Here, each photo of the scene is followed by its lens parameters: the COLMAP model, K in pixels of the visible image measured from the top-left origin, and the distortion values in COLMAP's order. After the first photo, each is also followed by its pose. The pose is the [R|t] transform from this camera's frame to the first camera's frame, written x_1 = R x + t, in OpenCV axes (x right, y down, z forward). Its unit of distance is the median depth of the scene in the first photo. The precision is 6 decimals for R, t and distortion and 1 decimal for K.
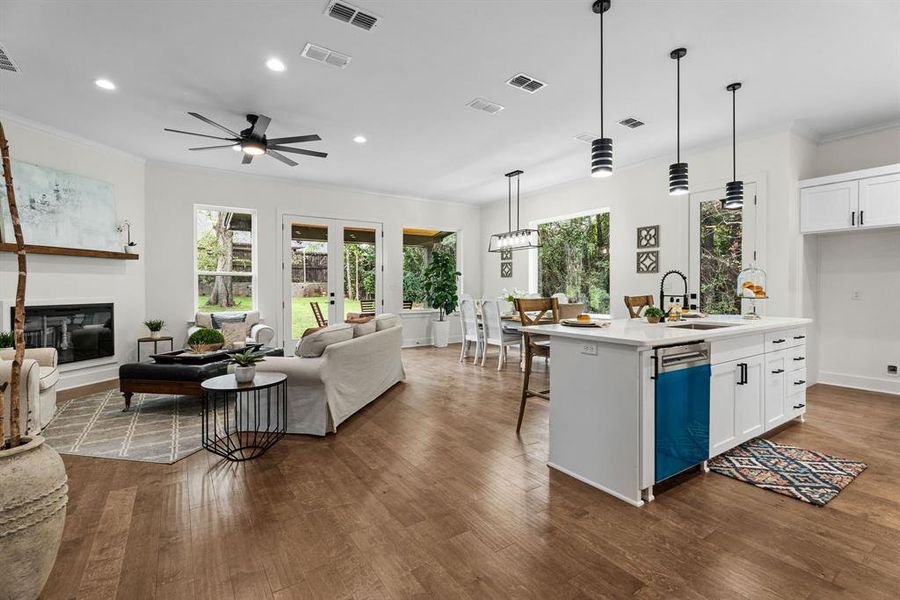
lens RADIAL K [[408.3, 0, 445.5], [0, 408.3, 285.7], [0, 0, 1]] dist [0.007261, -0.000083]
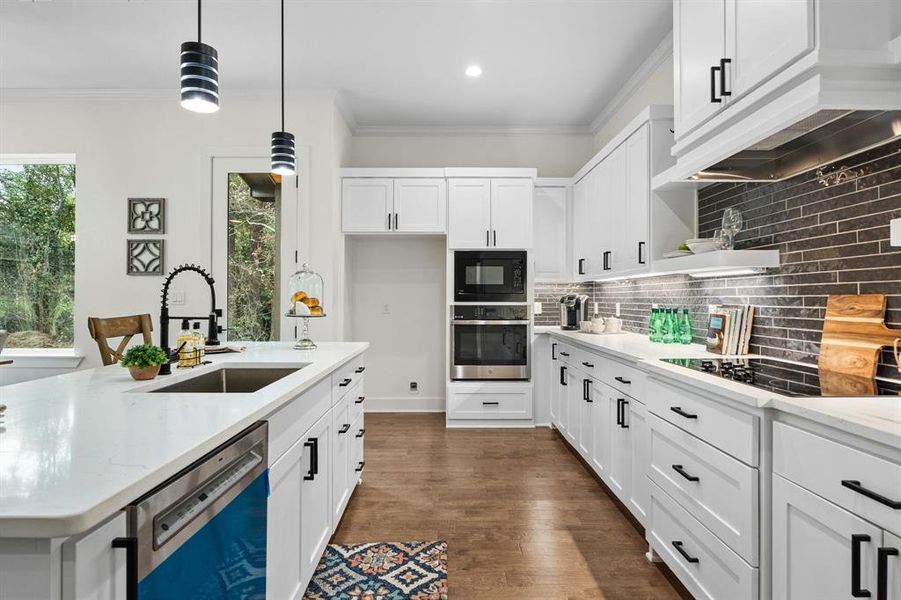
lens RADIAL K [[493.2, 0, 450.5], [0, 493.2, 300.0], [0, 0, 1]] dist [-0.012935, -0.000125]
pose [[0.540784, 0.000195, 0.841161, 0.131506], [-0.005530, 0.999979, 0.003323, 0.000076], [-0.841143, -0.006449, 0.540774, 0.236961]]
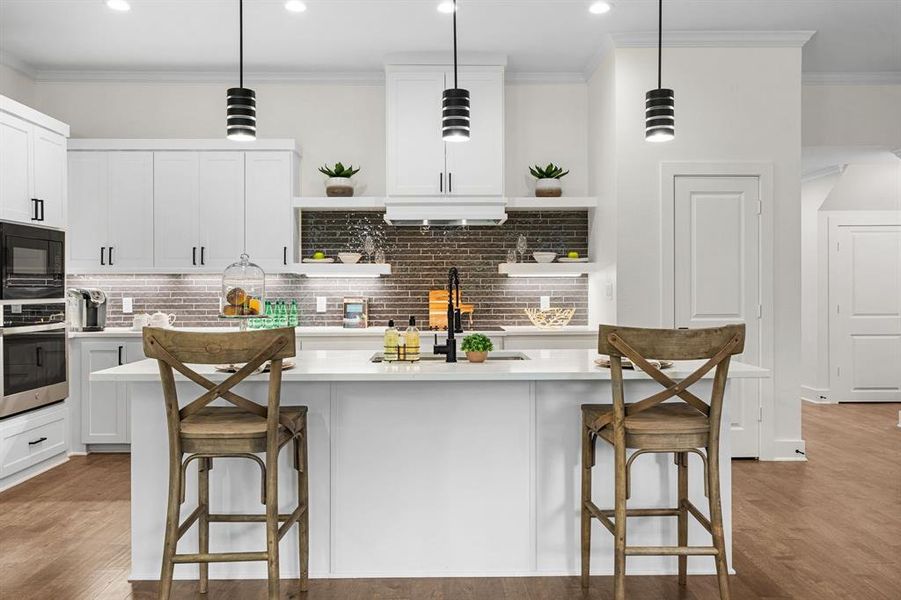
lens RADIAL K [[670.7, 0, 436.2], [0, 670.7, 295.1], [0, 0, 1]] dist [-0.003502, -0.000616]
pose [[-0.843418, -0.000020, 0.537258, 0.042515], [0.003588, 0.999977, 0.005671, -0.002514], [-0.537246, 0.006711, -0.843399, 1.000161]]
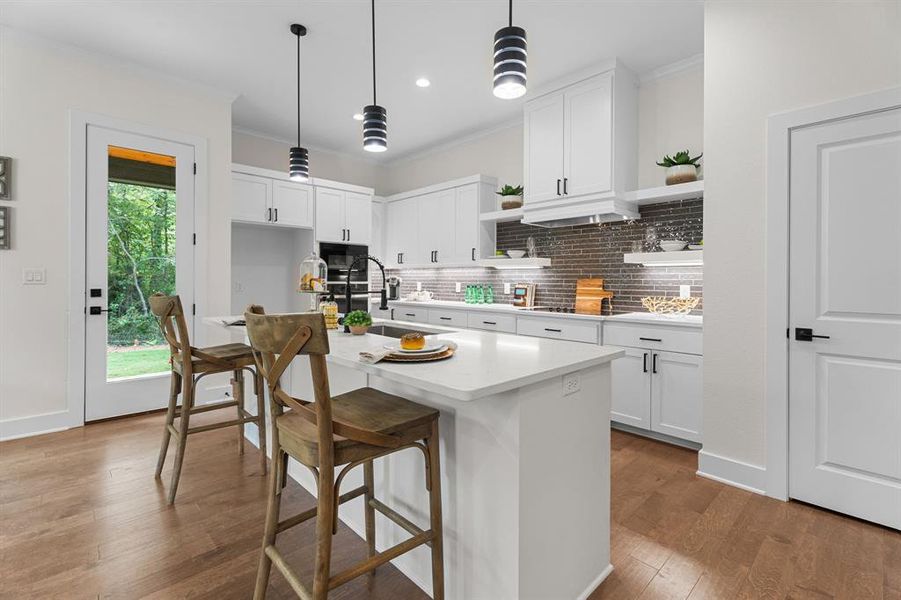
lens RADIAL K [[408.7, 0, 446.0], [0, 408.7, 285.7], [0, 0, 1]] dist [0.007261, -0.000083]
pose [[-0.169240, -0.011644, 0.985506, -0.089188], [-0.009625, 0.999902, 0.010161, 0.003142], [-0.985528, -0.007766, -0.169336, 0.541100]]
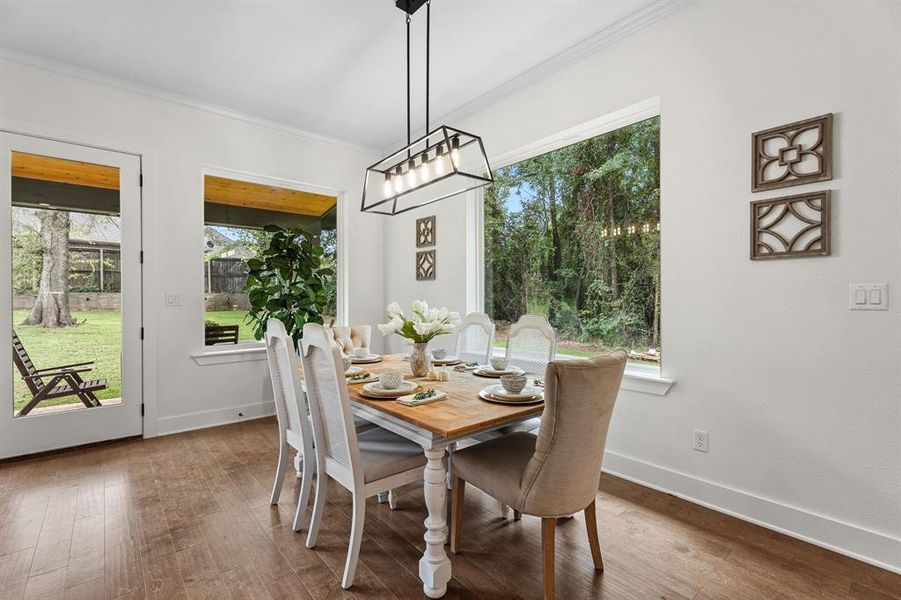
lens RADIAL K [[406.7, 0, 450.5], [0, 406.7, 300.0], [0, 0, 1]] dist [0.000452, 0.000049]
pose [[0.992099, 0.000330, 0.125455, 0.168856], [-0.001079, 0.999982, 0.005898, 0.002165], [-0.125451, -0.005986, 0.992082, 0.705525]]
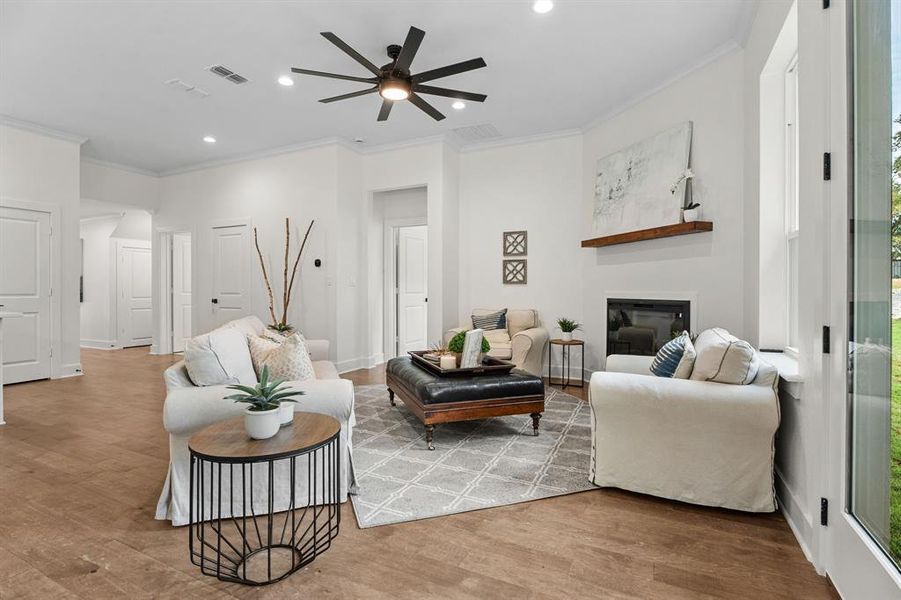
lens RADIAL K [[442.2, 0, 446.5], [0, 442.2, 290.3], [0, 0, 1]] dist [-0.001495, -0.000393]
pose [[-0.865657, 0.000108, -0.500638, -0.109342], [0.001602, 0.999995, -0.002554, 0.024533], [0.500636, -0.003013, -0.865653, 1.320858]]
